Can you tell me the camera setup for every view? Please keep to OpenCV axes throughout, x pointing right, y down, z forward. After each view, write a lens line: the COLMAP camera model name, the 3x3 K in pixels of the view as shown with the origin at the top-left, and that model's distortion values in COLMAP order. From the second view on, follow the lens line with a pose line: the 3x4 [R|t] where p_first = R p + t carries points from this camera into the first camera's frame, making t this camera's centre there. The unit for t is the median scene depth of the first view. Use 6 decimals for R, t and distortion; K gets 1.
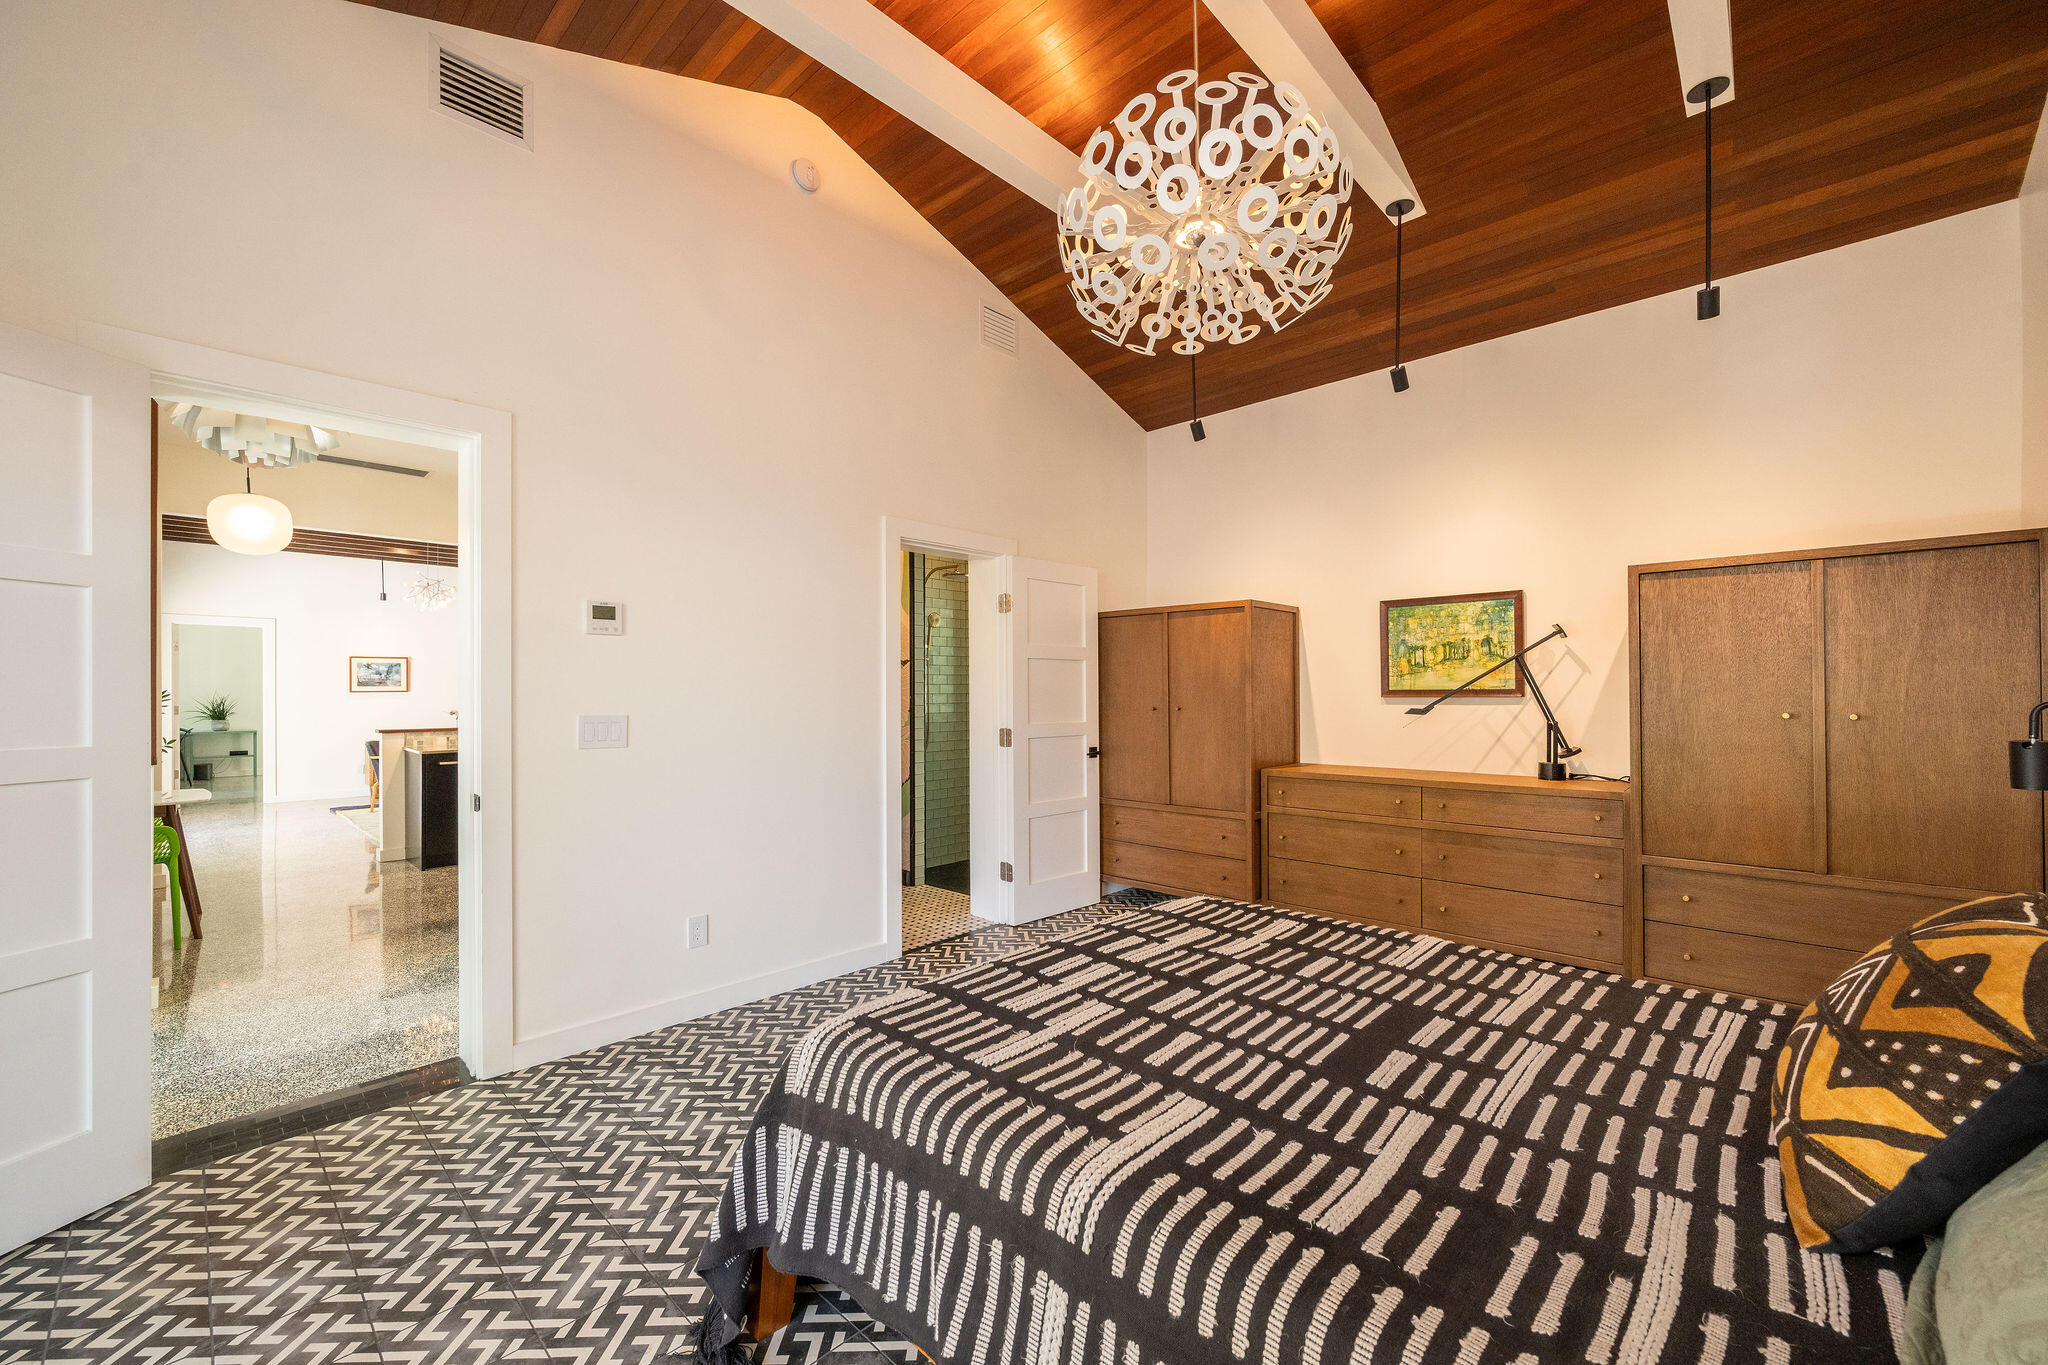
lens RADIAL K [[799.4, 0, 1026.7], [0, 799.4, 684.3], [0, 0, 1]] dist [-0.005207, 0.000681]
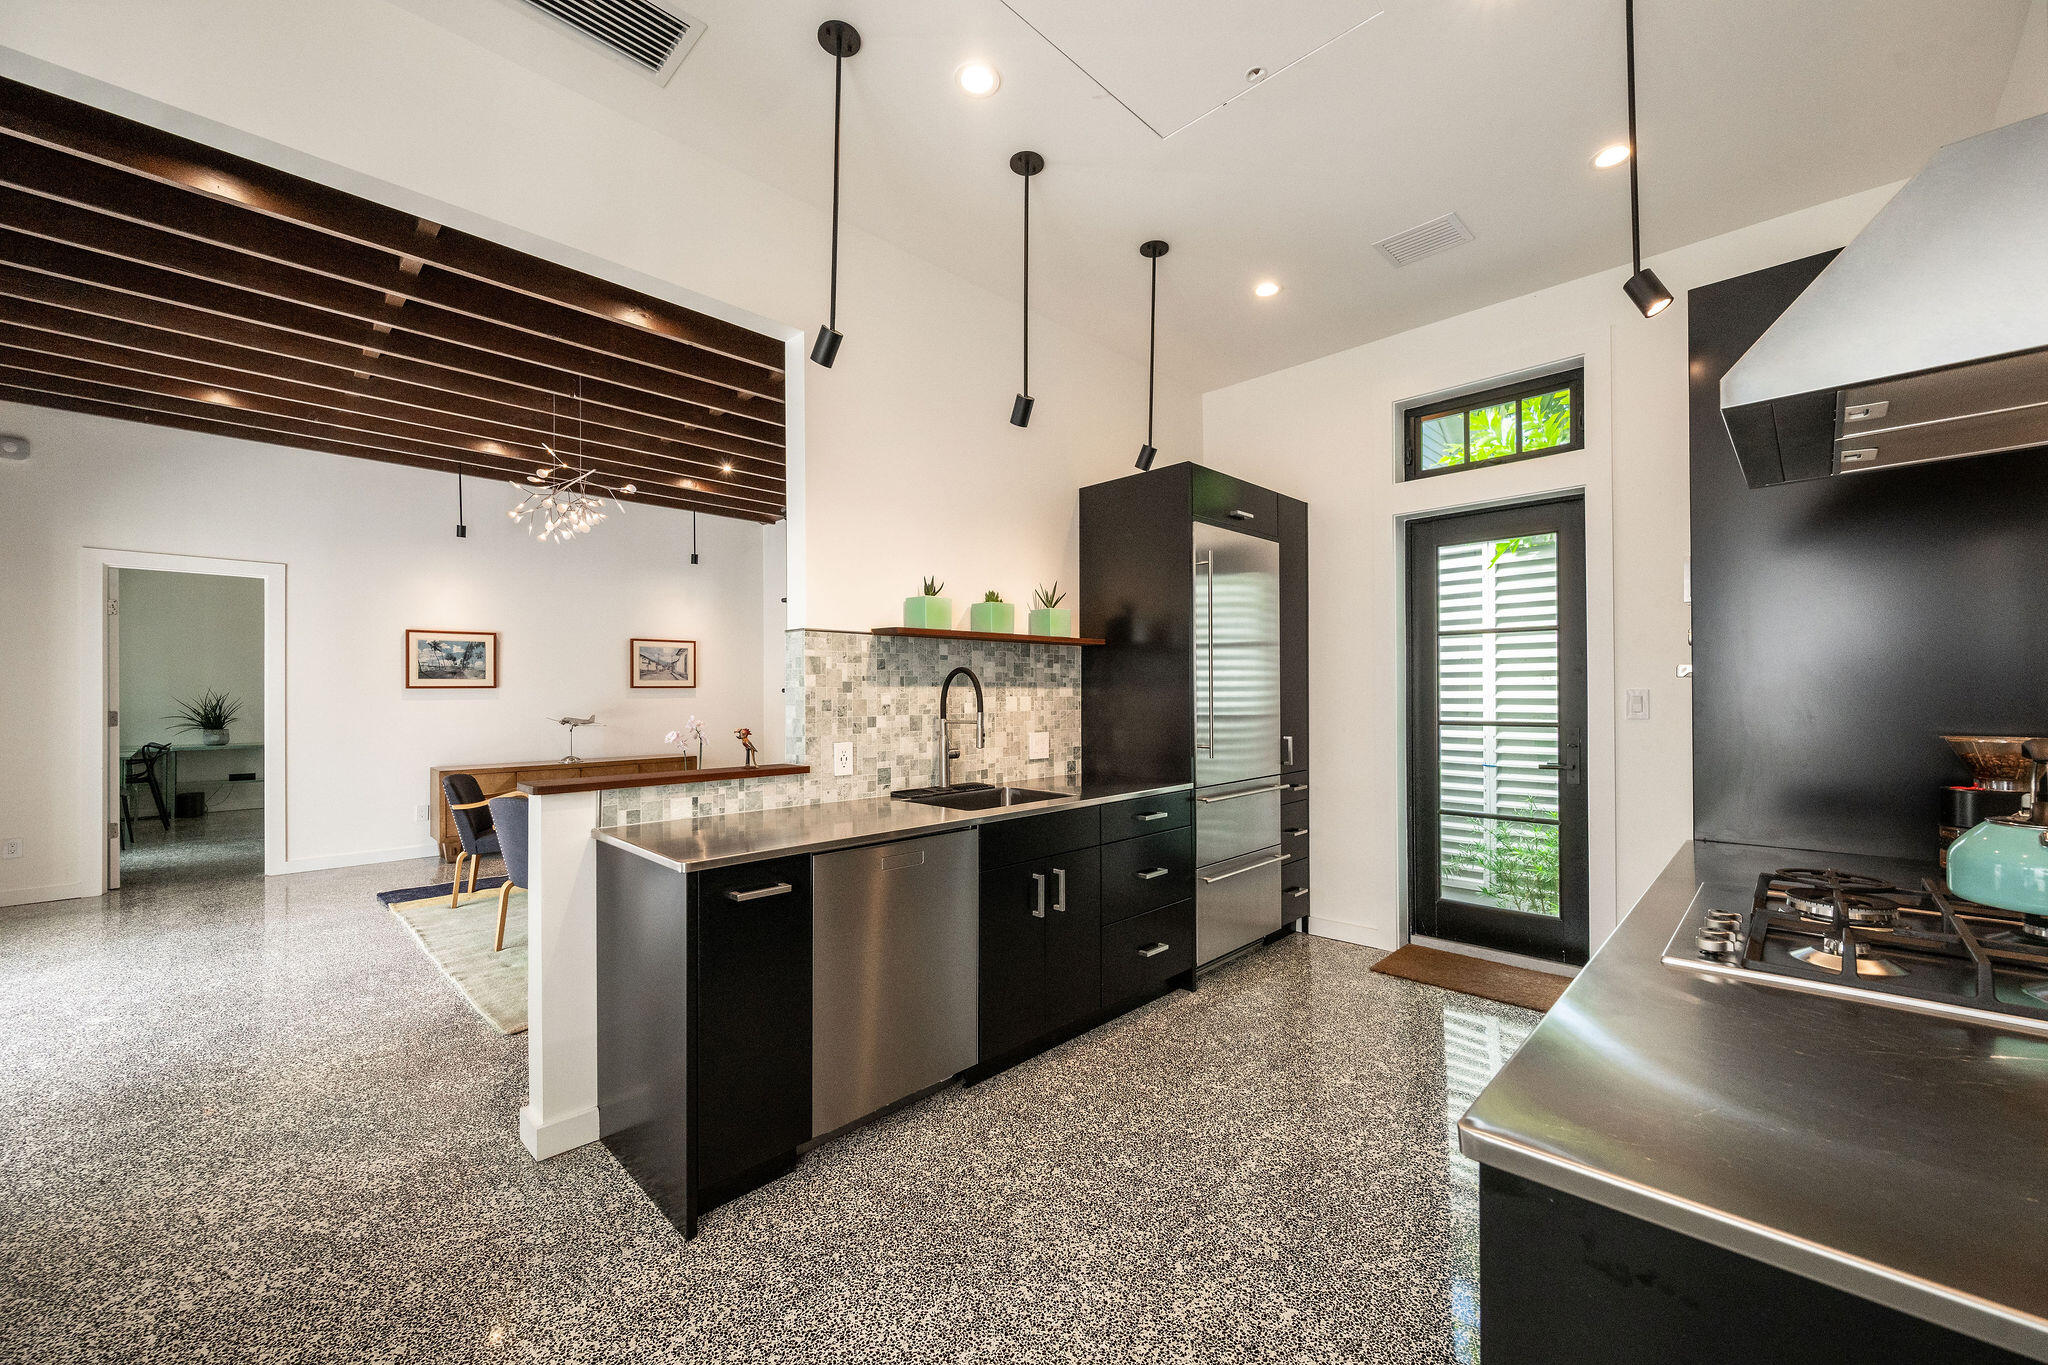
lens RADIAL K [[799.4, 0, 1028.1], [0, 799.4, 690.2], [0, 0, 1]] dist [-0.005207, 0.000681]
pose [[0.999776, 0.001393, -0.021105, -0.350700], [-0.001354, 0.999997, 0.001825, 0.009873], [0.021108, -0.001796, 0.999776, 0.387882]]
